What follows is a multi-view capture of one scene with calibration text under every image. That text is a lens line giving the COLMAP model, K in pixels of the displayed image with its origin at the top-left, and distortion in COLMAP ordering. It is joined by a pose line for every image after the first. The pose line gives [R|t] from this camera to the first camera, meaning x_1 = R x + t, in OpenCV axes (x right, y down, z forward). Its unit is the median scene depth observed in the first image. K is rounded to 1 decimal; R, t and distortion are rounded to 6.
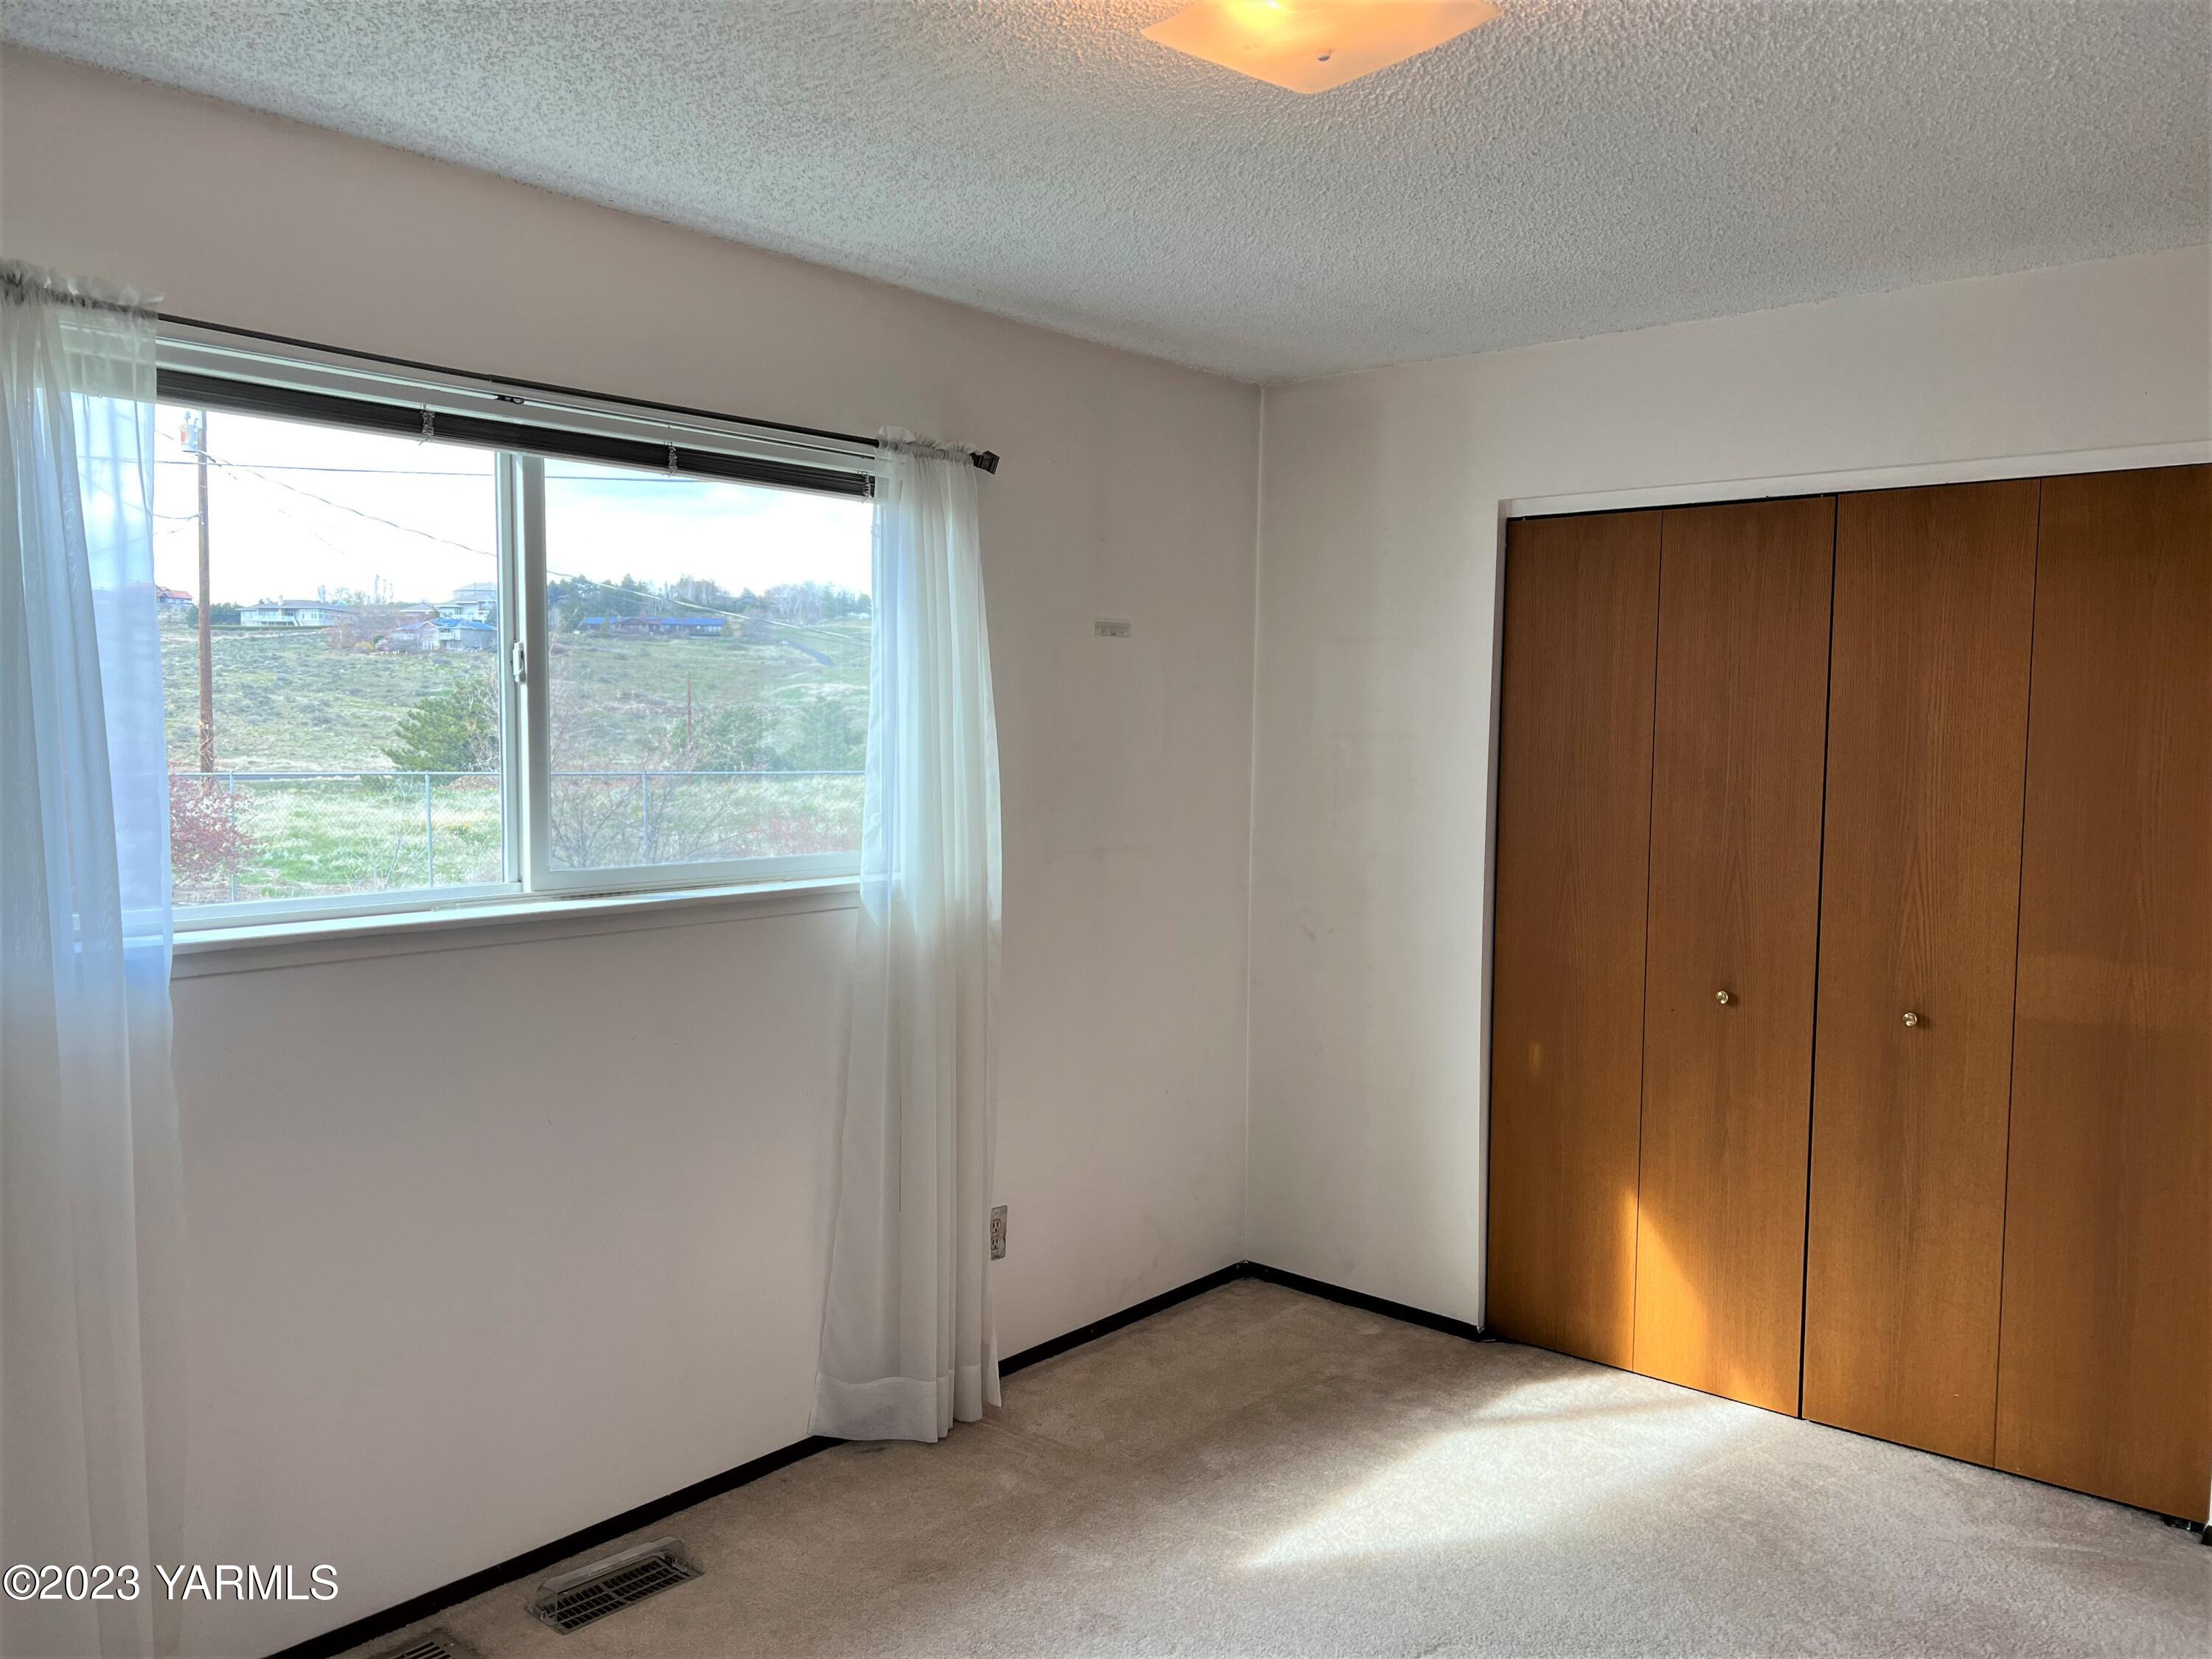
lens RADIAL K [[1675.7, 0, 1099.9], [0, 1675.7, 837.7], [0, 0, 1]] dist [0.068902, -0.079999]
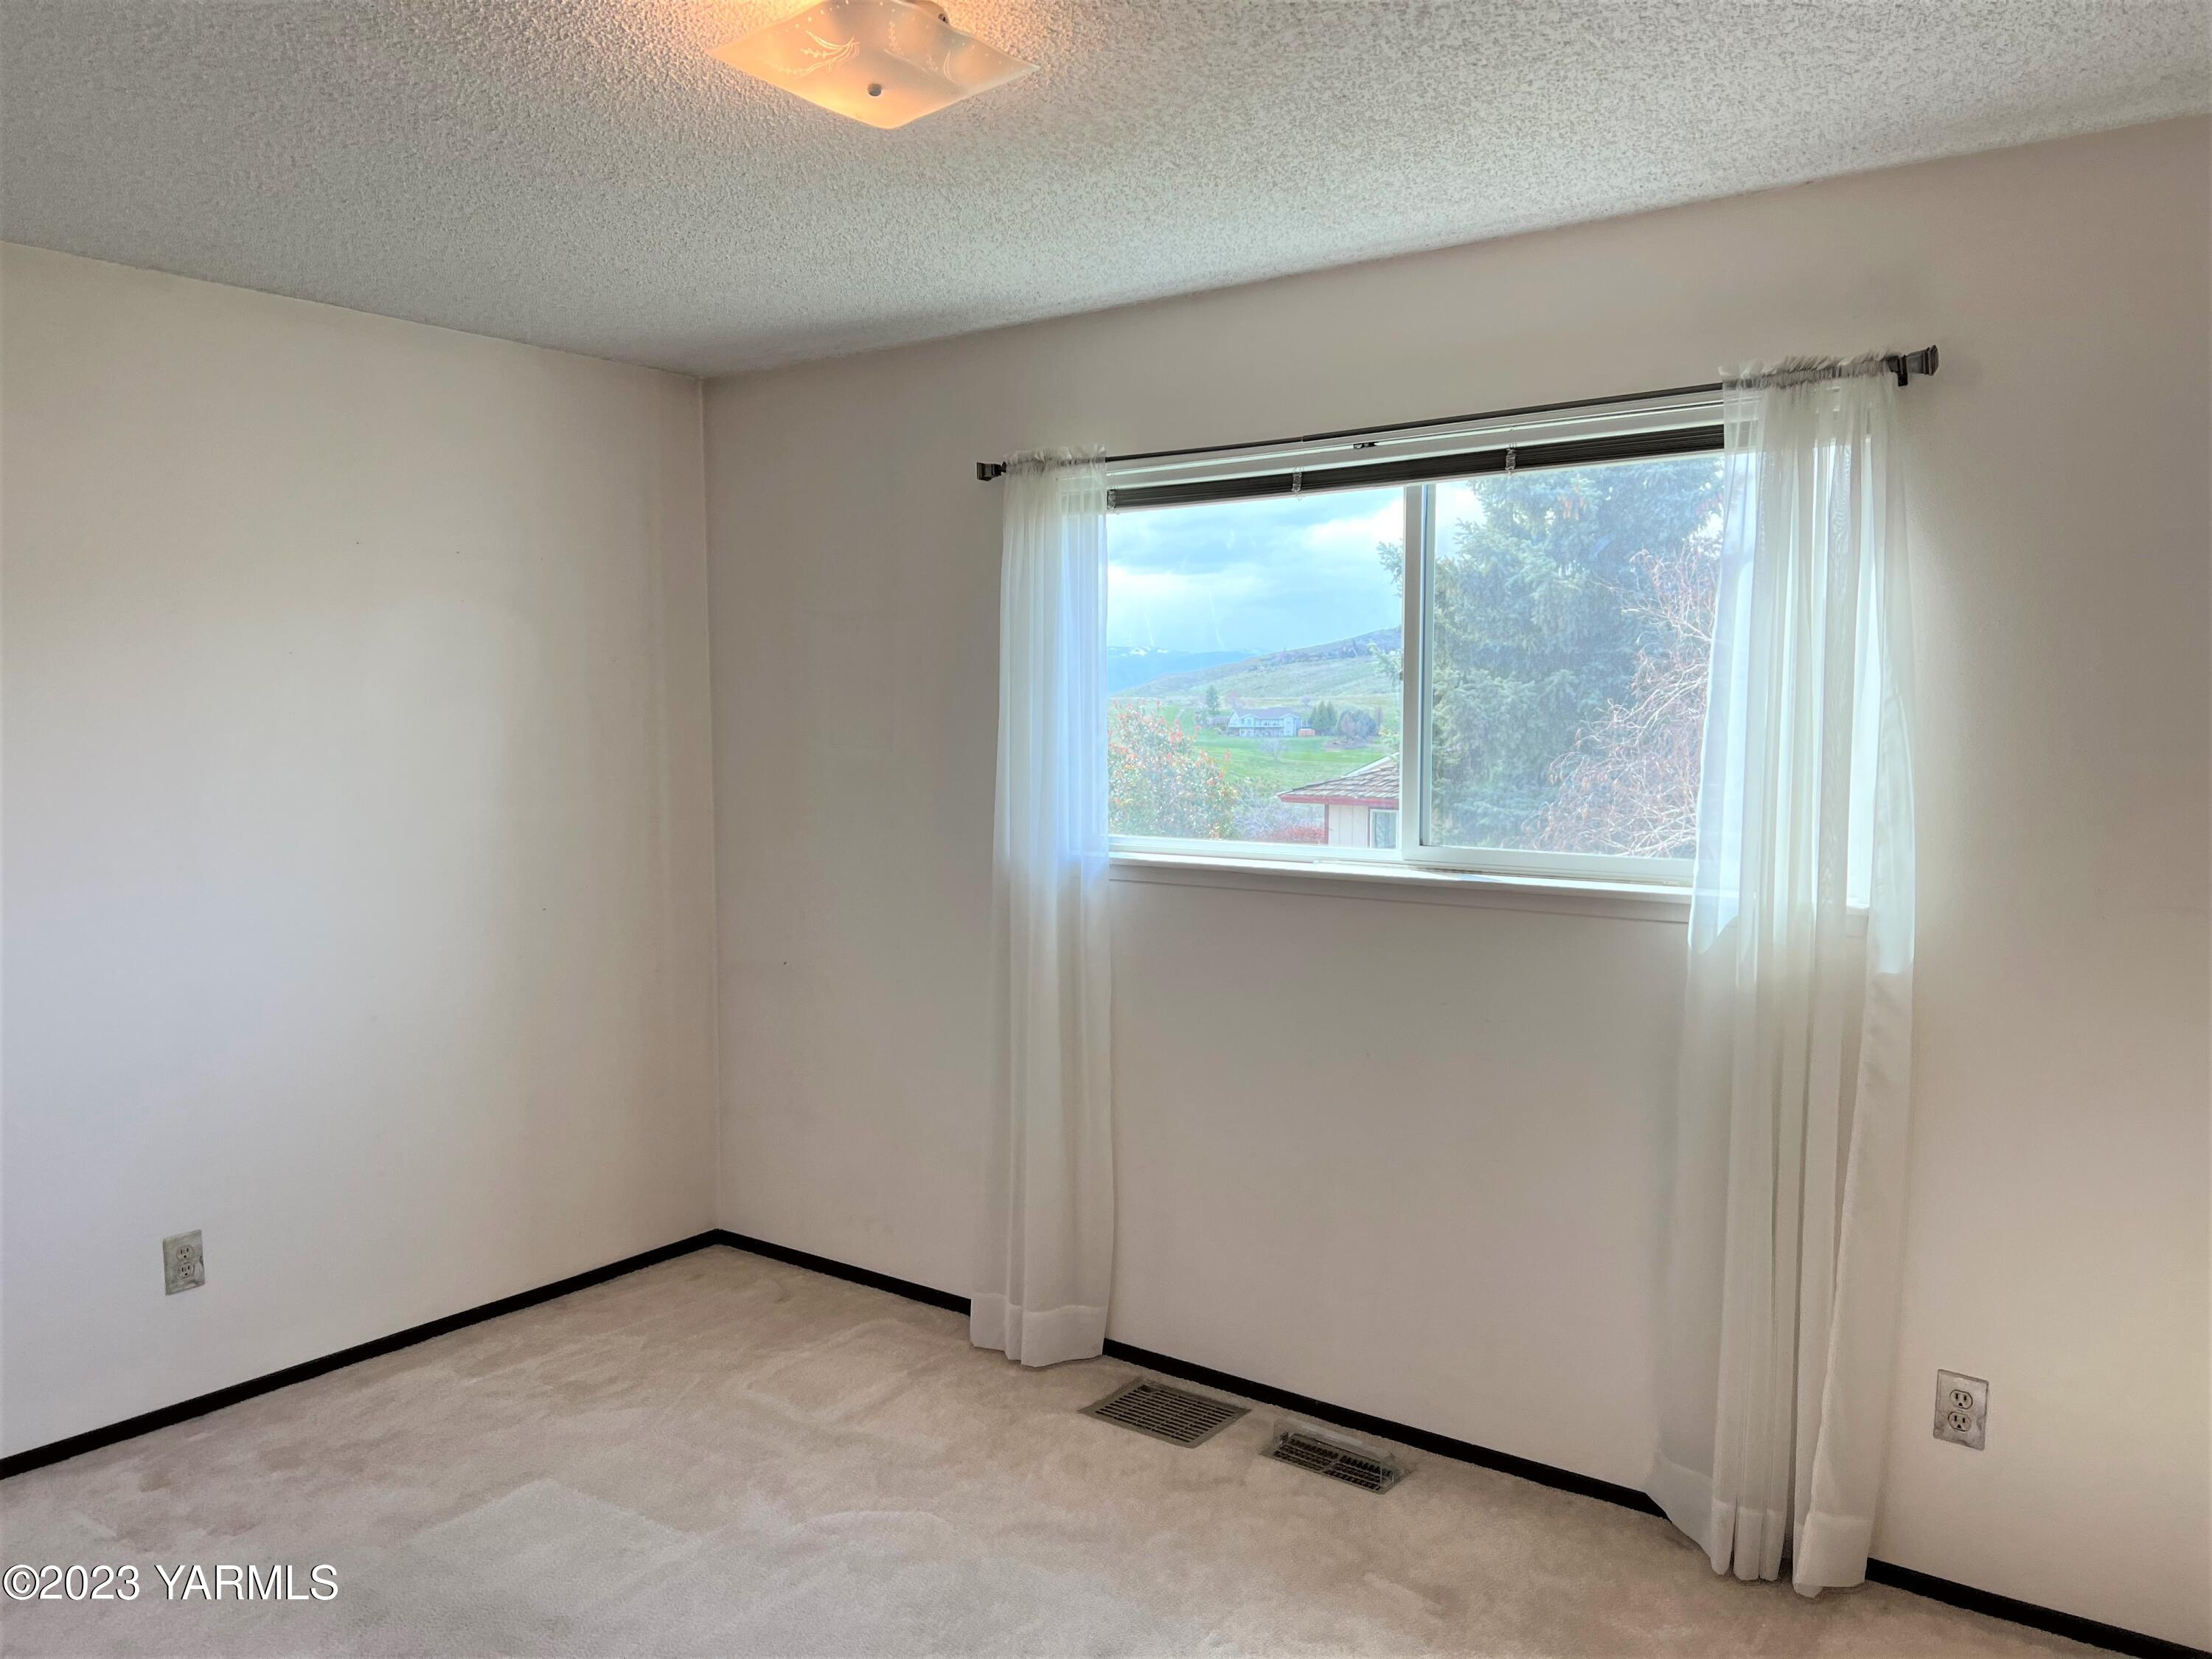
lens RADIAL K [[1675.7, 0, 1096.3], [0, 1675.7, 827.2], [0, 0, 1]] dist [0.068902, -0.079999]
pose [[0.069439, 0.063432, -0.995567, 0.795987], [-0.065752, 0.996097, 0.058880, -0.044689], [0.995417, 0.061372, 0.073339, 0.699001]]
